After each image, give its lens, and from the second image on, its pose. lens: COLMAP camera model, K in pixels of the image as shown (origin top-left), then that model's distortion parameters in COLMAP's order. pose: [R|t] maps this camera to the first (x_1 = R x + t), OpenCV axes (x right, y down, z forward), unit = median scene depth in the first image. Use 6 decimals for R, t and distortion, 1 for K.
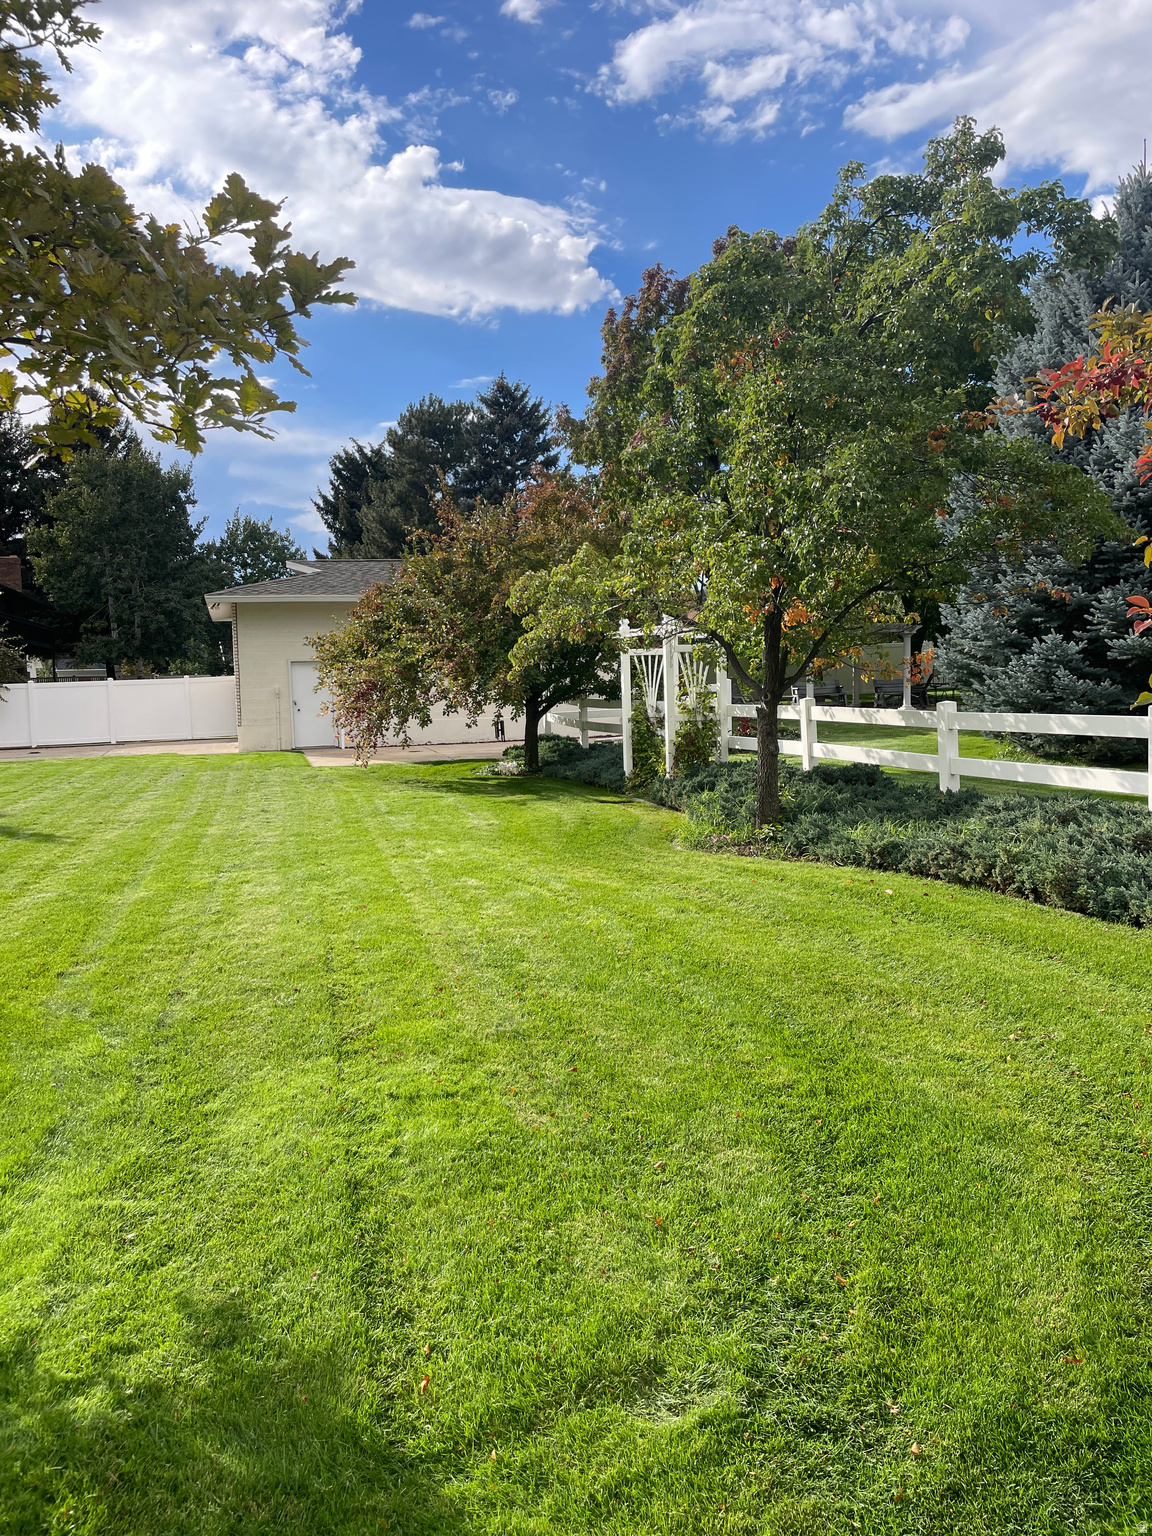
lens RADIAL K [[1134.2, 0, 577.3], [0, 1134.2, 767.7], [0, 0, 1]] dist [0.058400, -0.073440]
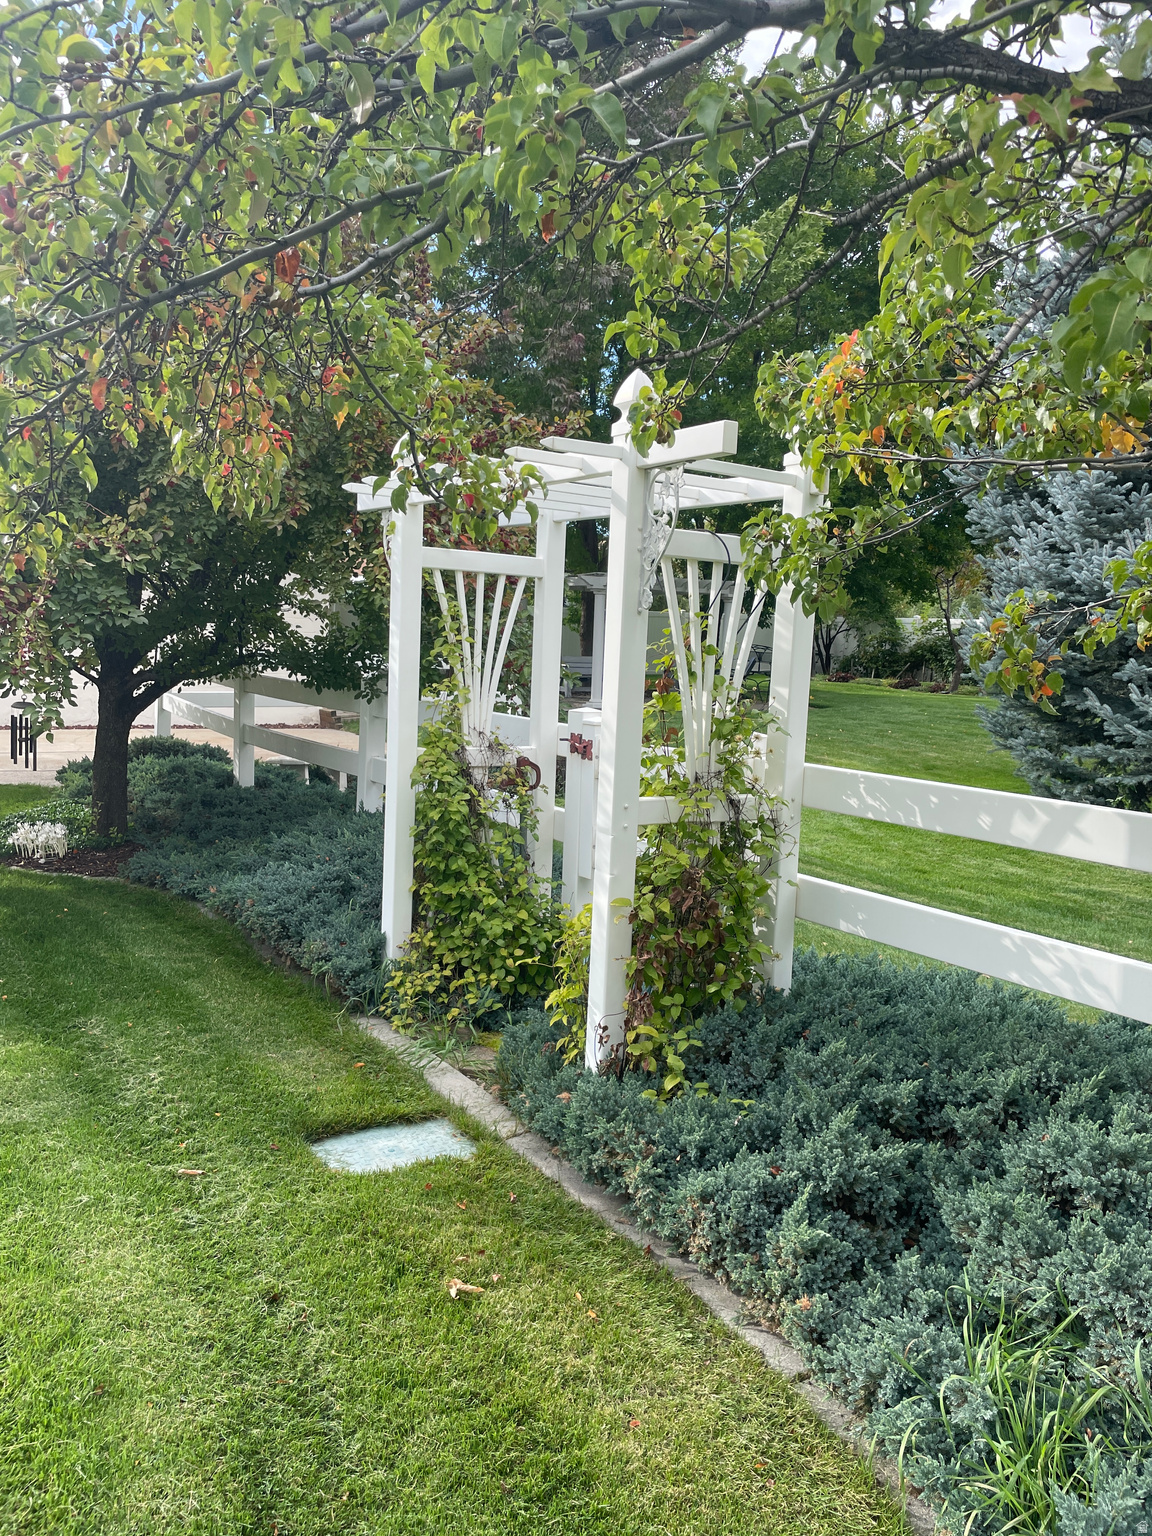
lens RADIAL K [[1134.2, 0, 574.2], [0, 1134.2, 765.1], [0, 0, 1]] dist [0.058400, -0.073440]
pose [[0.954576, 0.036430, 0.295731, -0.001028], [-0.047111, 0.998467, 0.029072, -0.017732], [-0.294219, -0.041683, 0.954829, 0.218280]]
